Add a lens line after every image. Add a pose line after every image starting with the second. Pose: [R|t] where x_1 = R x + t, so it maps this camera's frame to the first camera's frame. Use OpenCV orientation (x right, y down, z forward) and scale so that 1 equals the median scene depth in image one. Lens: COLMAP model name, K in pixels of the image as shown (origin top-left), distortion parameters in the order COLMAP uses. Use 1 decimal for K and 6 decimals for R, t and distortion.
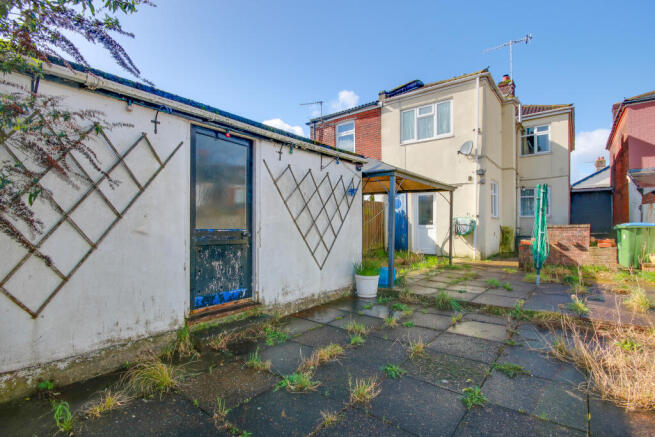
lens RADIAL K [[312.3, 0, 327.5], [0, 312.3, 218.5], [0, 0, 1]] dist [-0.000309, 0.000016]
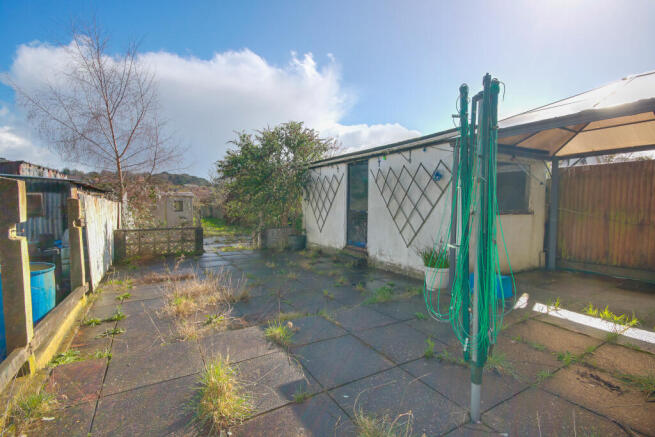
lens RADIAL K [[312.3, 0, 327.5], [0, 312.3, 218.5], [0, 0, 1]] dist [-0.000309, 0.000016]
pose [[-0.353271, 0.028374, -0.935091, 1.347143], [0.000205, 0.999542, 0.030252, 0.021313], [0.935521, 0.010496, -0.353115, 1.279211]]
